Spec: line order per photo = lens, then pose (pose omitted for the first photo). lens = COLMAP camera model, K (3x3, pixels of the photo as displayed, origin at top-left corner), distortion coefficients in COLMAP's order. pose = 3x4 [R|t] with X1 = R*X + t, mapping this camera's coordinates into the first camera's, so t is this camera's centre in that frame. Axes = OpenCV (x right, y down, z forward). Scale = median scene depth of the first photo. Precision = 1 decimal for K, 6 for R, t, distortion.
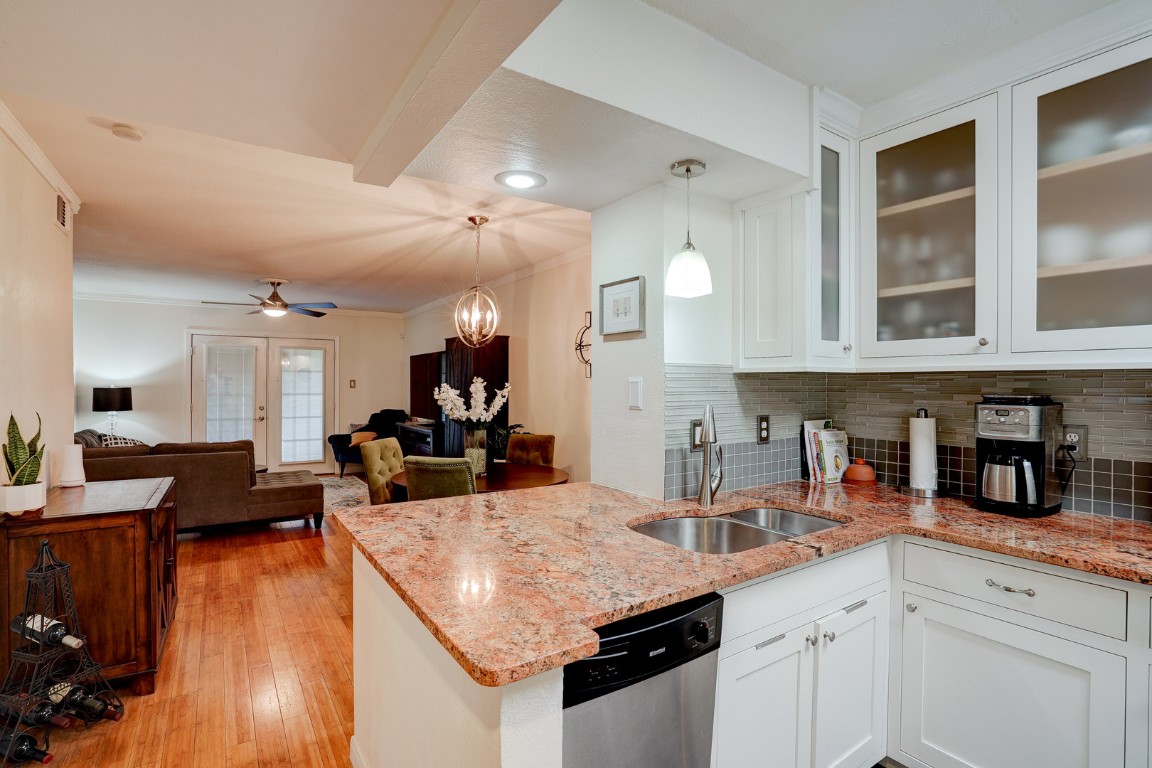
lens RADIAL K [[551.5, 0, 576.8], [0, 551.5, 386.5], [0, 0, 1]] dist [-0.054980, 0.022967]
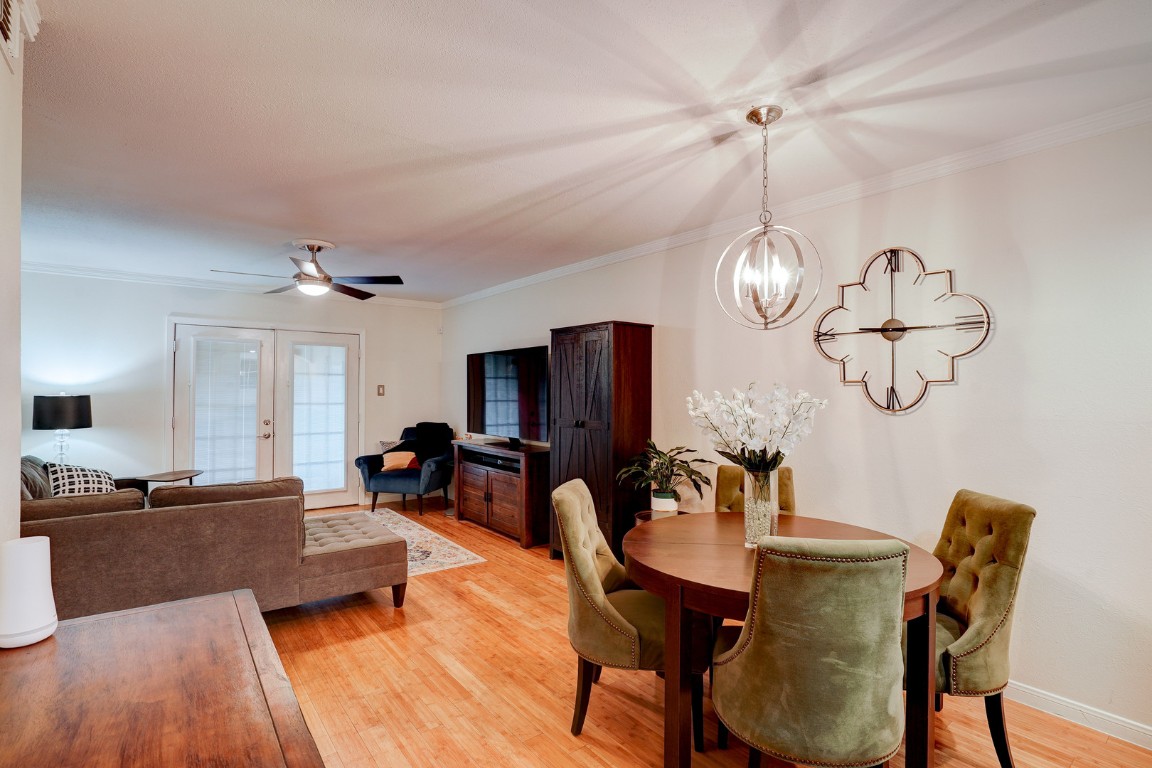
lens RADIAL K [[551.5, 0, 576.8], [0, 551.5, 386.5], [0, 0, 1]] dist [-0.054980, 0.022967]
pose [[0.997213, 0.000365, 0.074604, -0.402071], [0.000412, 0.999946, -0.010399, -0.004035], [-0.074603, 0.010401, 0.997159, 0.407279]]
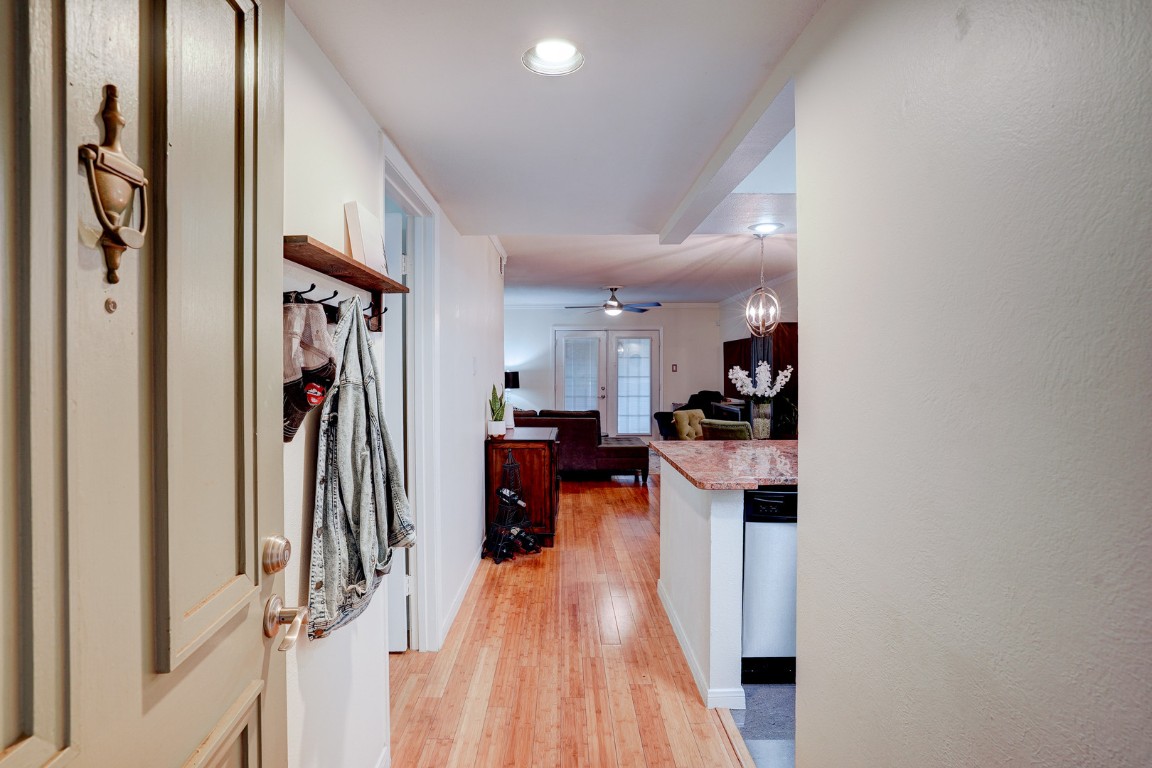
lens RADIAL K [[597.2, 0, 555.4], [0, 597.2, 373.4], [0, 0, 1]] dist [-0.000773, -0.000049]
pose [[0.826288, -0.002214, -0.563243, 0.179778], [0.004421, 0.999987, 0.002554, 0.005264], [0.563230, -0.004601, 0.826287, -0.350574]]
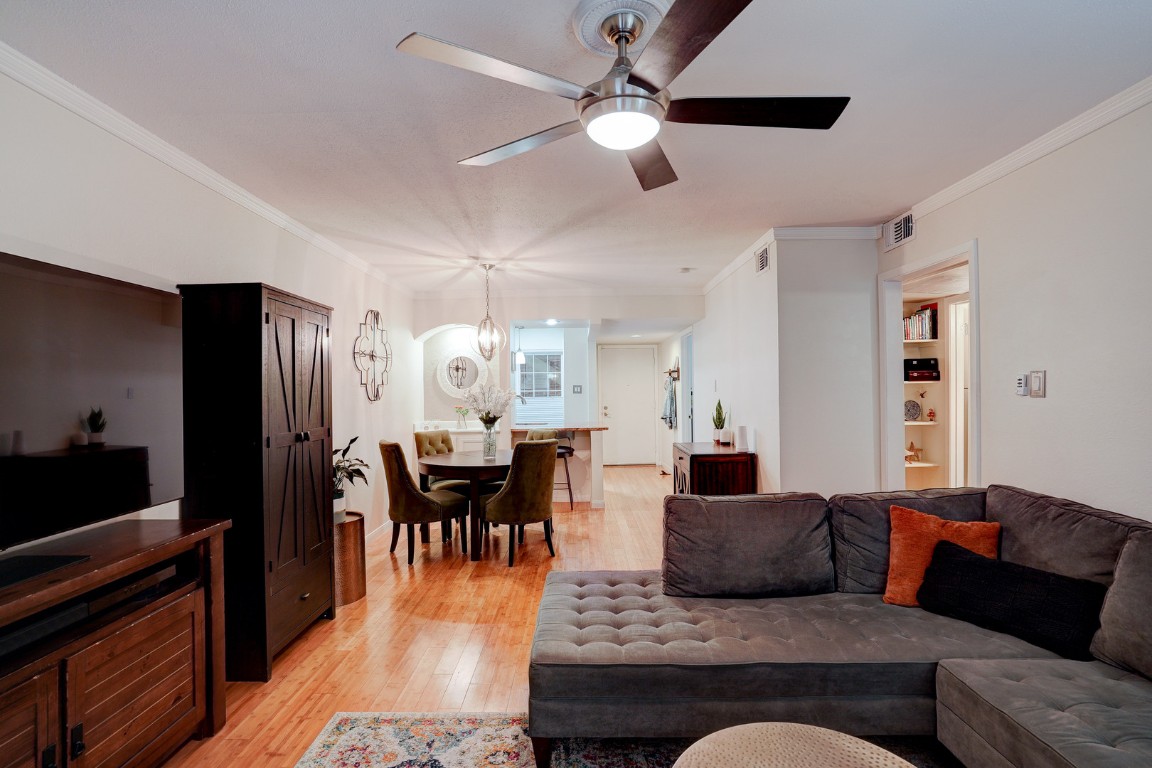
lens RADIAL K [[551.5, 0, 576.8], [0, 551.5, 386.5], [0, 0, 1]] dist [-0.054980, 0.022967]
pose [[-0.831039, 0.011056, 0.556104, -1.043264], [0.012189, 0.999924, -0.001665, -0.005791], [-0.556080, 0.005395, -0.831111, 1.884601]]
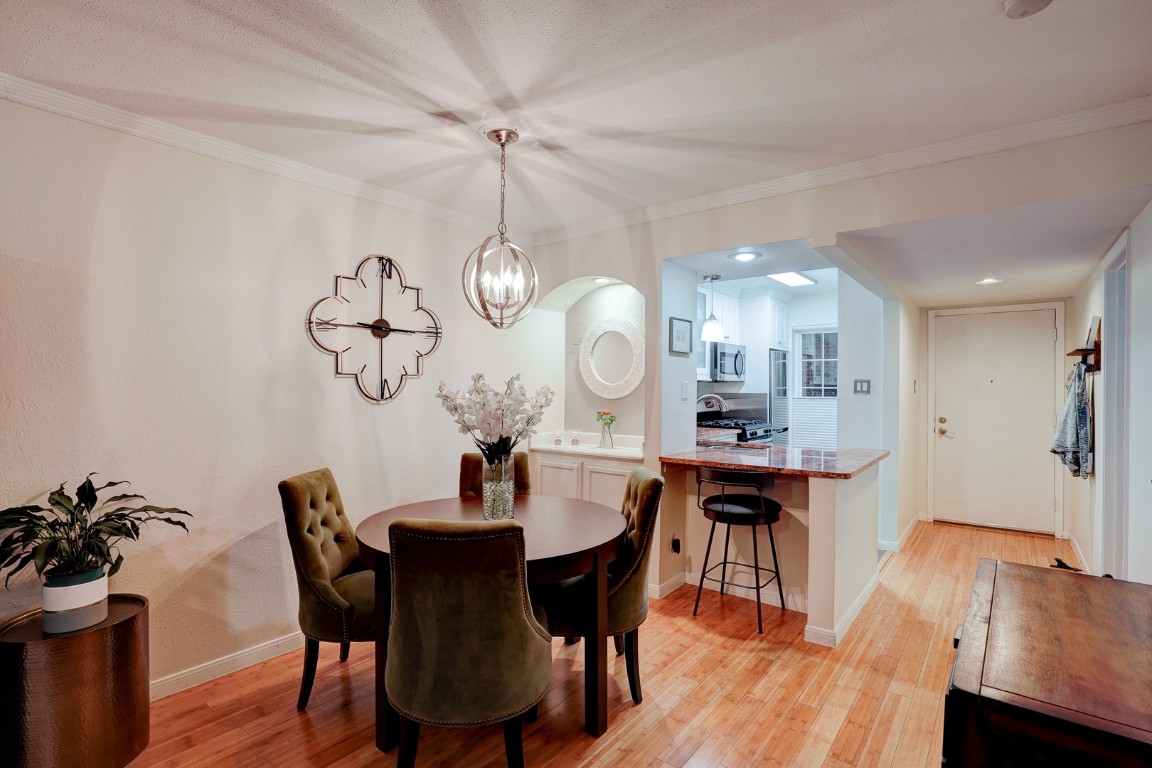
lens RADIAL K [[551.5, 0, 576.8], [0, 551.5, 386.5], [0, 0, 1]] dist [-0.054980, 0.022967]
pose [[-0.307191, -0.007325, 0.951620, -0.790027], [-0.001587, 0.999973, 0.007185, -0.006395], [-0.951647, 0.000697, -0.307194, 1.053161]]
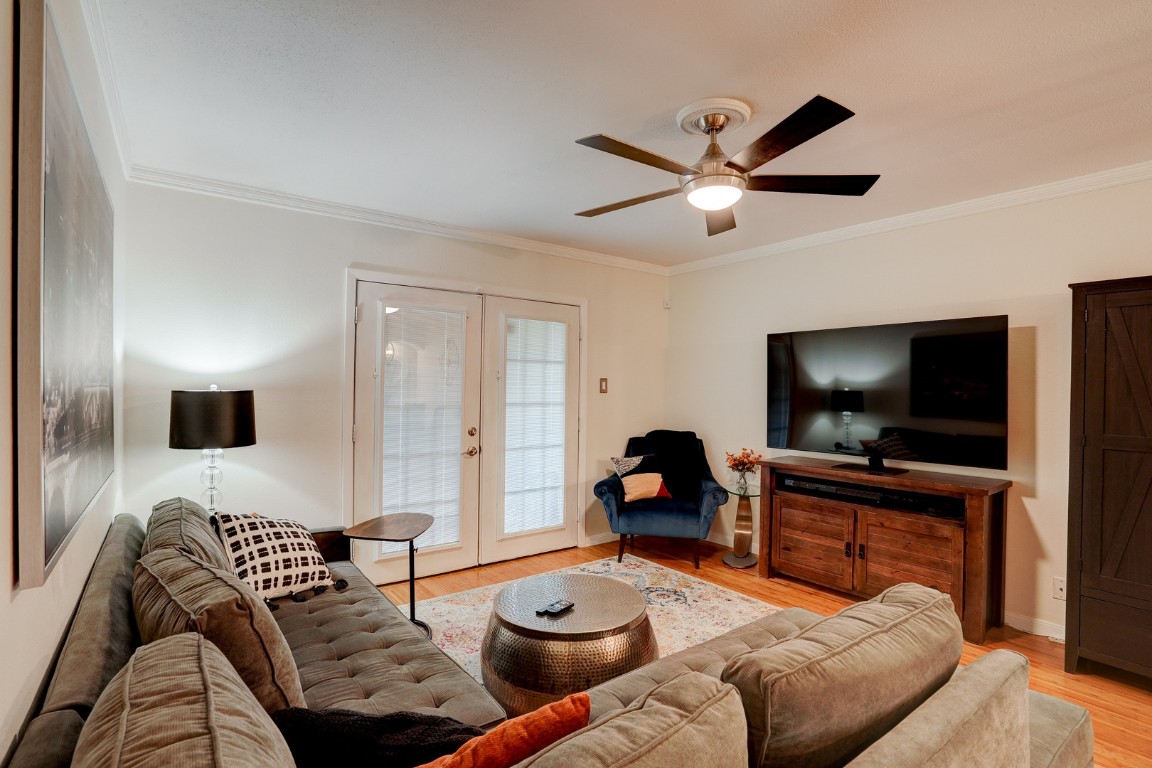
lens RADIAL K [[551.5, 0, 576.8], [0, 551.5, 386.5], [0, 0, 1]] dist [-0.054980, 0.022967]
pose [[0.998093, 0.006273, 0.061406, -1.015154], [-0.005924, 0.999965, -0.005855, -0.000738], [-0.061440, 0.005480, 0.998096, 0.932780]]
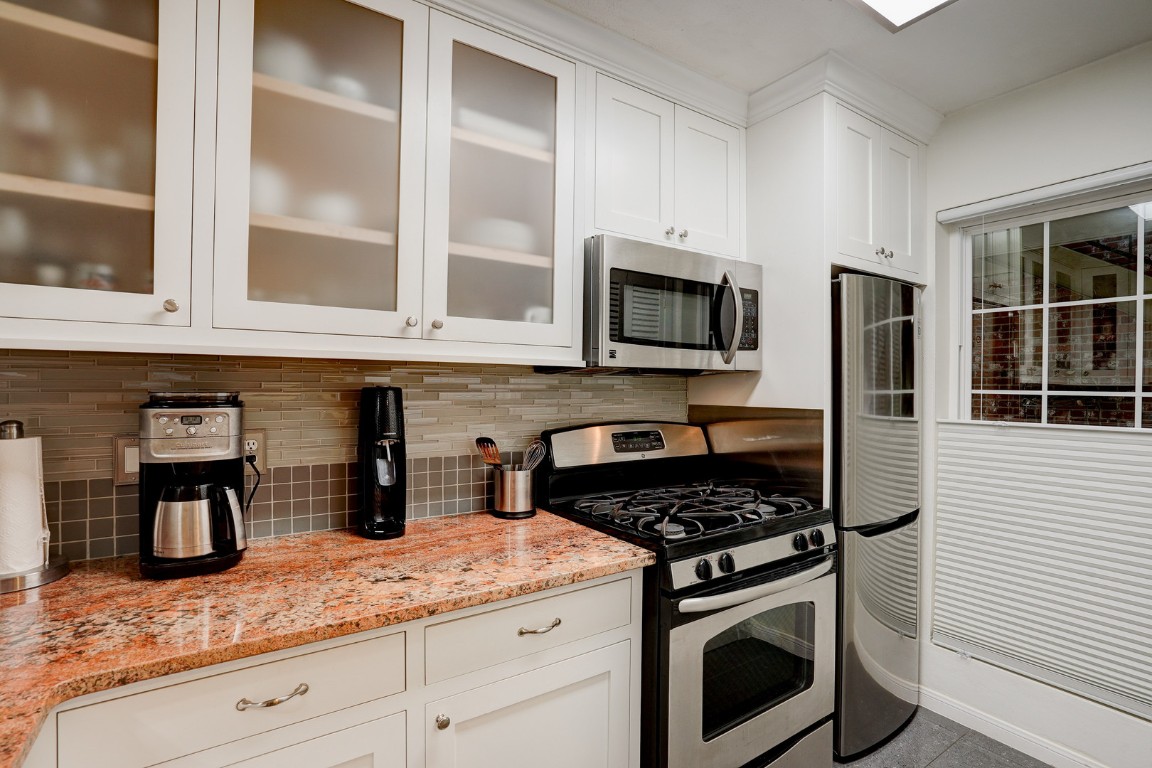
lens RADIAL K [[540.5, 0, 579.3], [0, 540.5, 387.2], [0, 0, 1]] dist [-0.050666, 0.021310]
pose [[0.001197, -0.009290, 0.999956, 0.075868], [-0.004932, 0.999945, 0.009296, 0.000534], [-0.999987, -0.004943, 0.001151, 0.256477]]
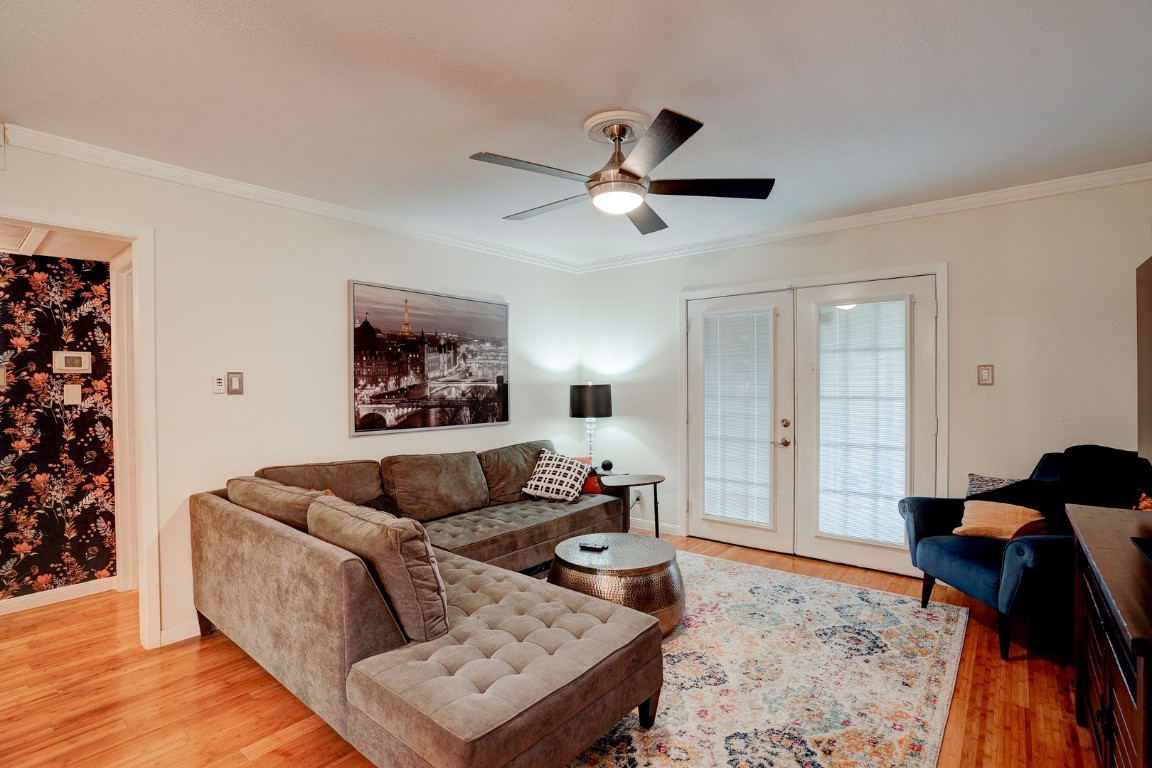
lens RADIAL K [[540.5, 0, 579.3], [0, 540.5, 387.2], [0, 0, 1]] dist [-0.050666, 0.021310]
pose [[0.305021, 0.002508, -0.952342, -0.275259], [0.003787, 0.999985, 0.003846, 0.003876], [0.952338, -0.004779, 0.305007, 1.272806]]
